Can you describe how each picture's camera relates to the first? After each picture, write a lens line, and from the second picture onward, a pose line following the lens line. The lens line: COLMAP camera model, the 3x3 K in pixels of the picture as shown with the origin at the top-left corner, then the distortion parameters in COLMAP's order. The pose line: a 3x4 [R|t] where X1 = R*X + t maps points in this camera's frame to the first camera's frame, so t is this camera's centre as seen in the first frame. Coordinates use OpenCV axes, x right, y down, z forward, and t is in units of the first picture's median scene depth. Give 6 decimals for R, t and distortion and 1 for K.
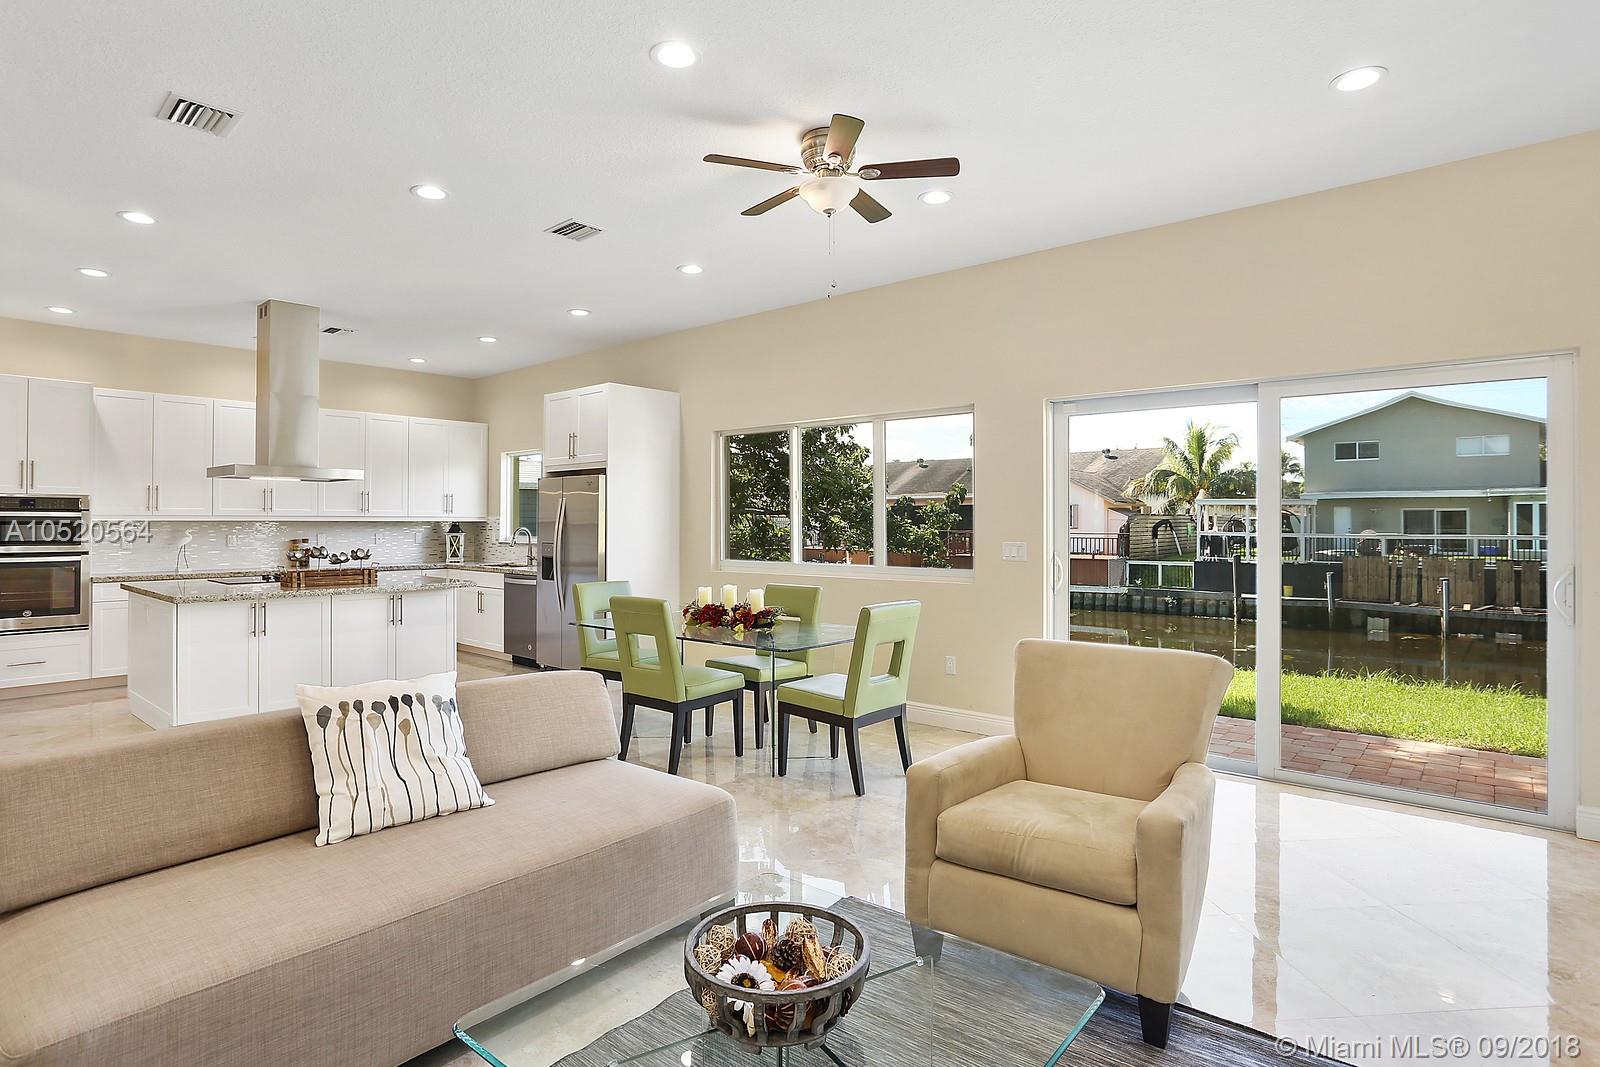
lens RADIAL K [[833.4, 0, 800.0], [0, 833.4, 533.5], [0, 0, 1]] dist [-0.017982, 0.001044]
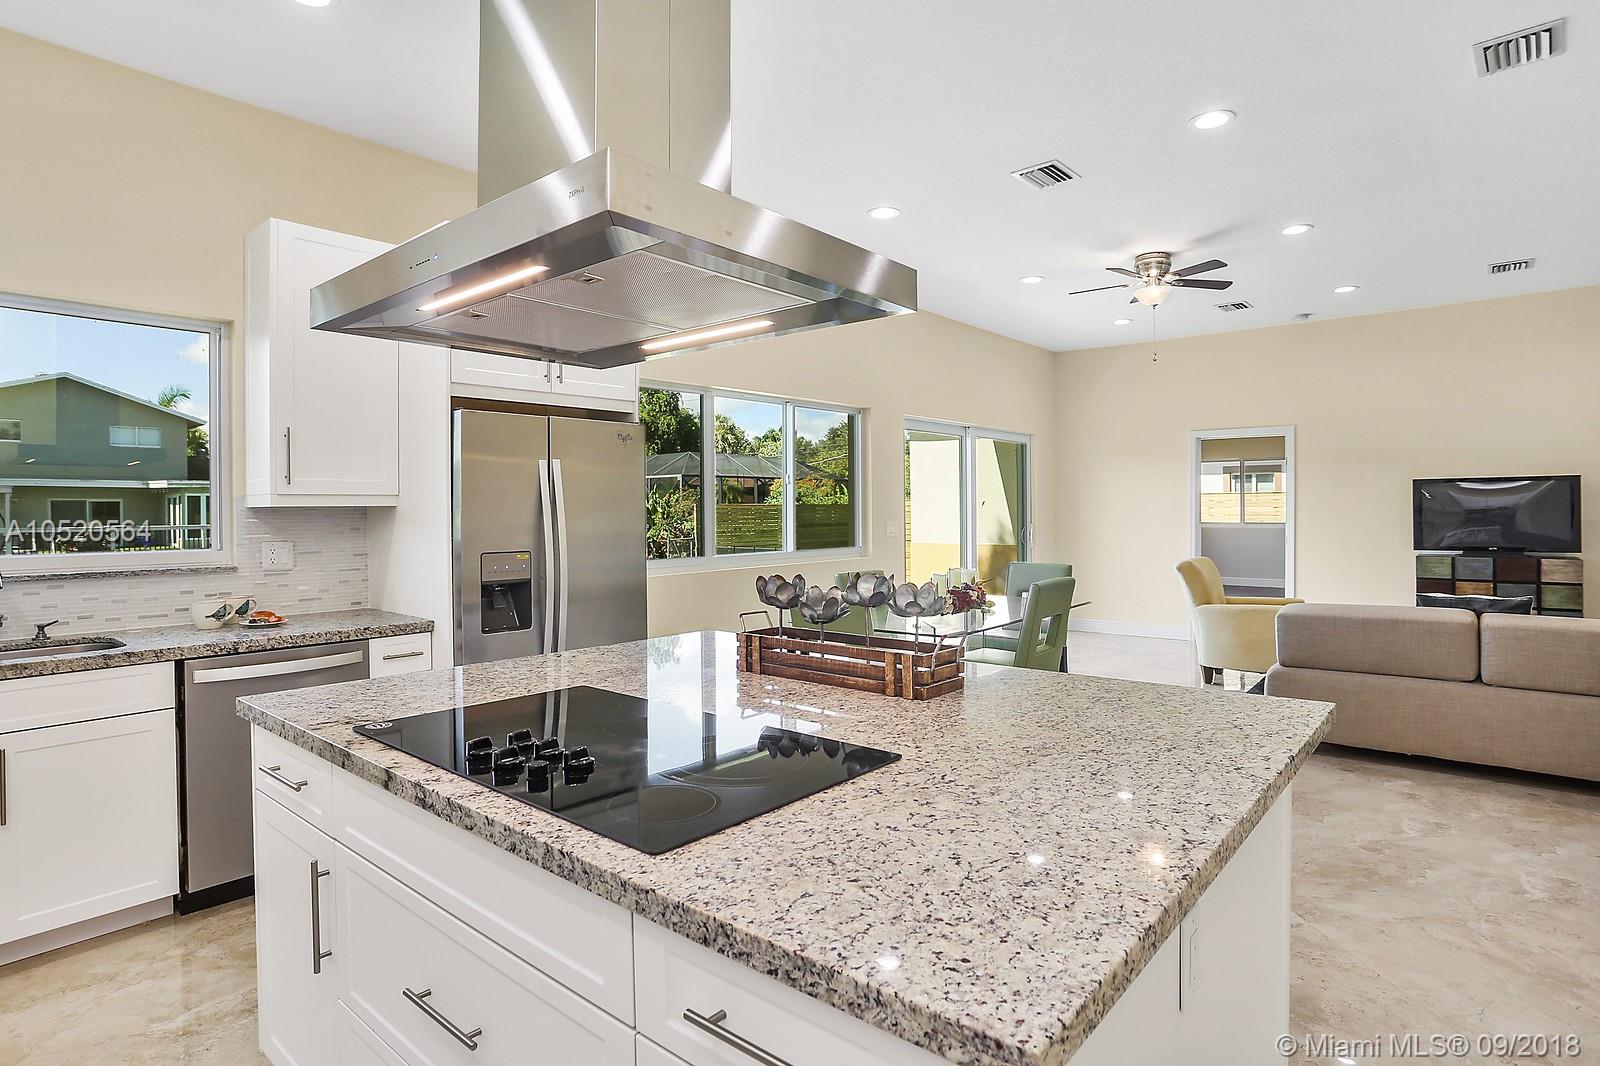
lens RADIAL K [[833.4, 0, 800.0], [0, 833.4, 533.0], [0, 0, 1]] dist [-0.017982, 0.001044]
pose [[-0.003995, -0.028436, 0.999588, -0.903642], [0.019522, 0.999403, 0.028509, -0.012121], [-0.999801, 0.019628, -0.003438, 0.990985]]
